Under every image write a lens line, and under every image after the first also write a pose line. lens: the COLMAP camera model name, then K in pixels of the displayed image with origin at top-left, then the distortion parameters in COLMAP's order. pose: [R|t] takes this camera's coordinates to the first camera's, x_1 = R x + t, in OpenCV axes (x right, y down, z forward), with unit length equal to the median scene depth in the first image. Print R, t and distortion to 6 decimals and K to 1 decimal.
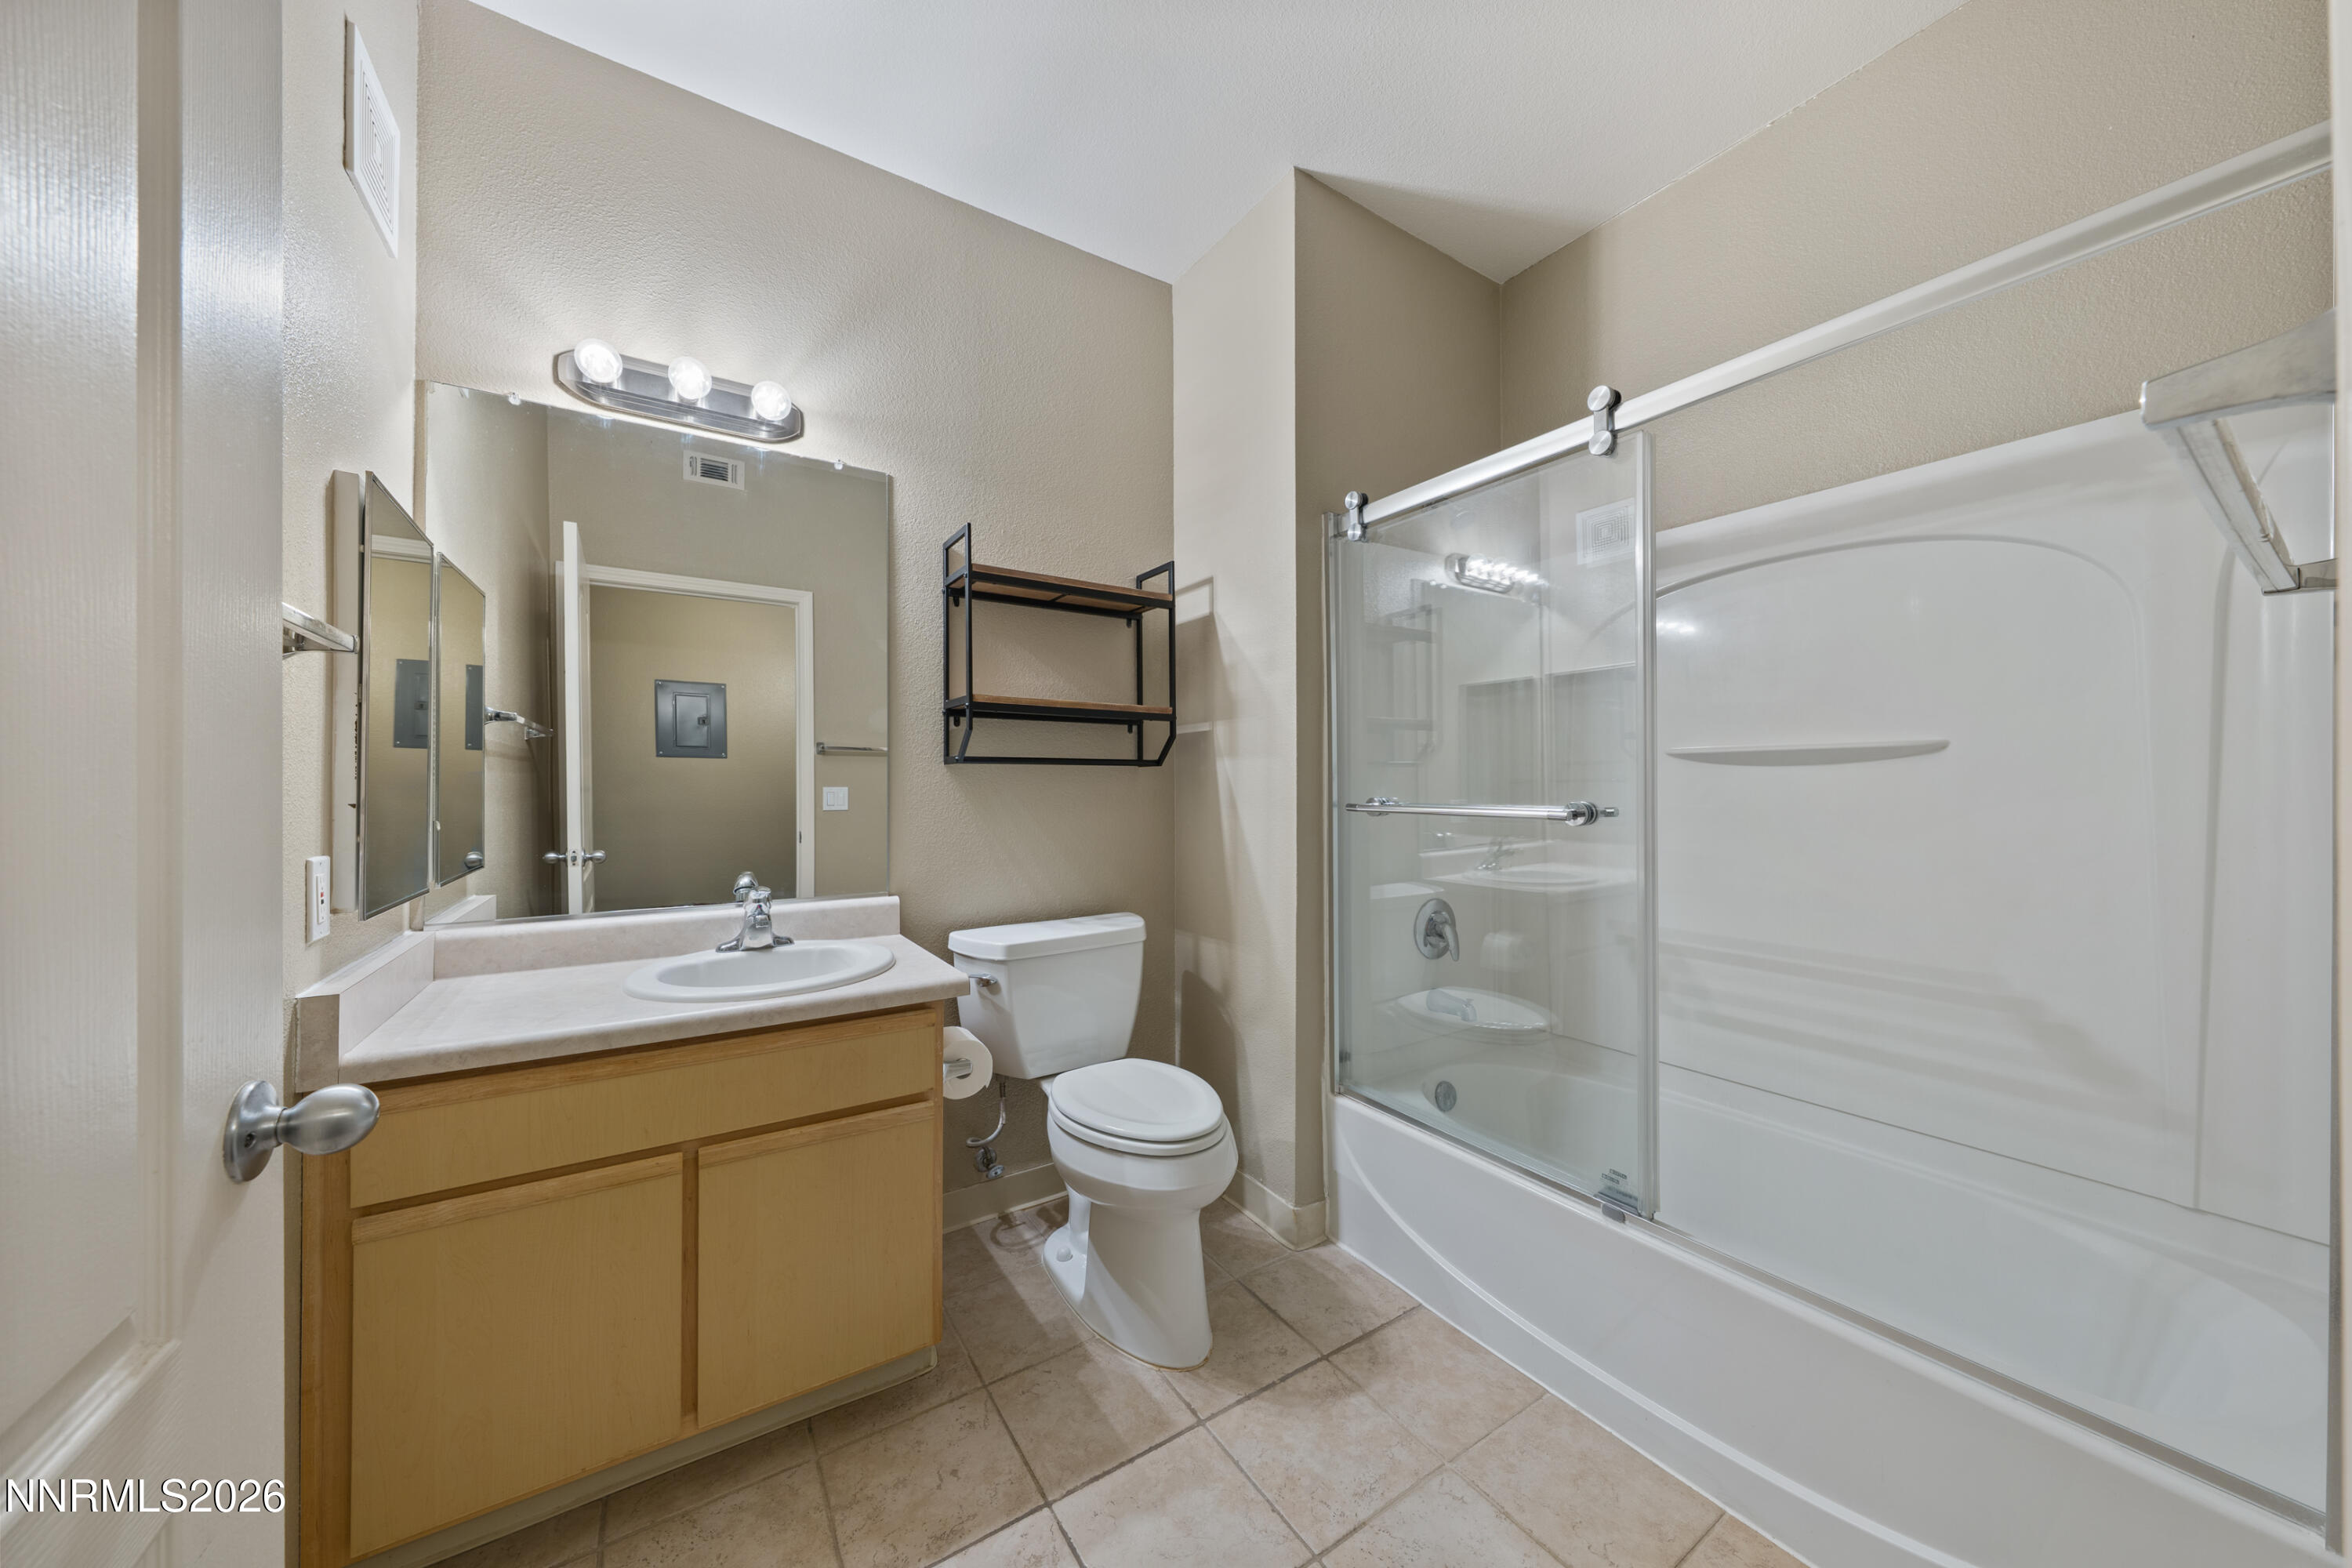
lens RADIAL K [[796.9, 0, 1180.7], [0, 796.9, 784.0], [0, 0, 1]] dist [-0.001746, -0.000278]
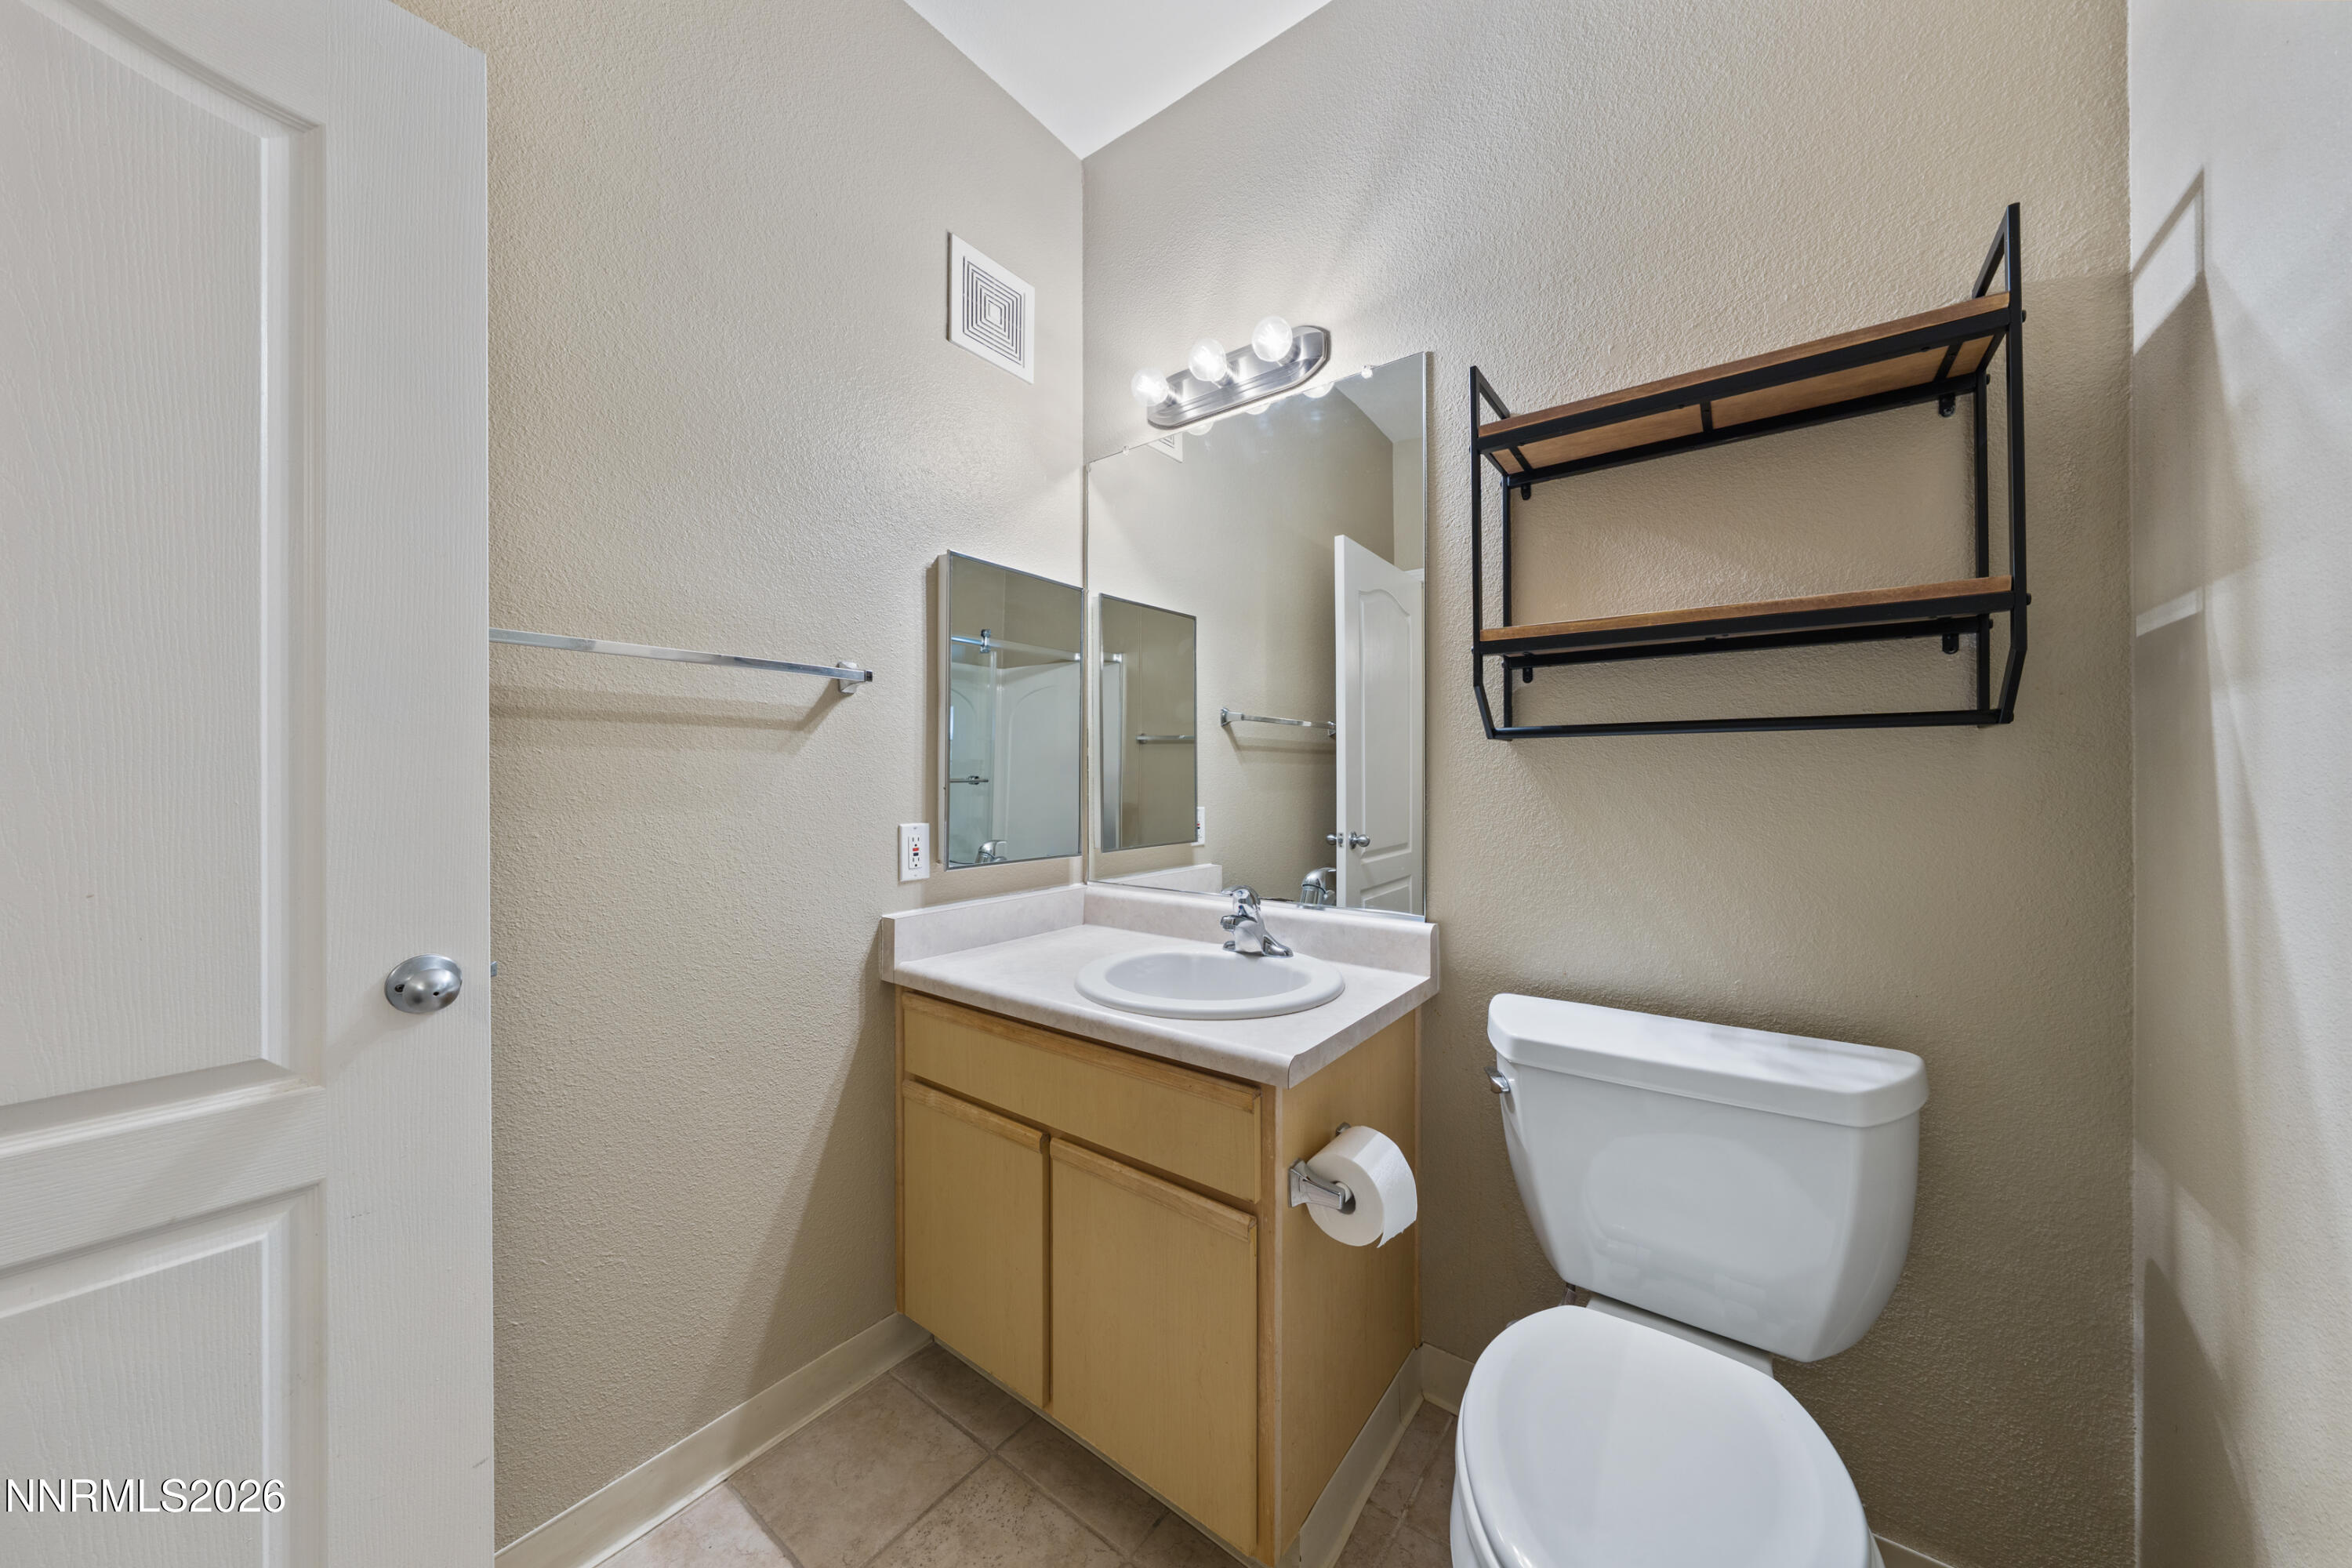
lens RADIAL K [[796.9, 0, 1171.8], [0, 796.9, 777.7], [0, 0, 1]] dist [-0.001746, -0.000278]
pose [[0.332259, 0.002317, -0.943185, 0.247378], [0.002723, 0.999990, 0.003416, 0.003296], [0.943184, -0.003704, 0.332250, 0.522245]]
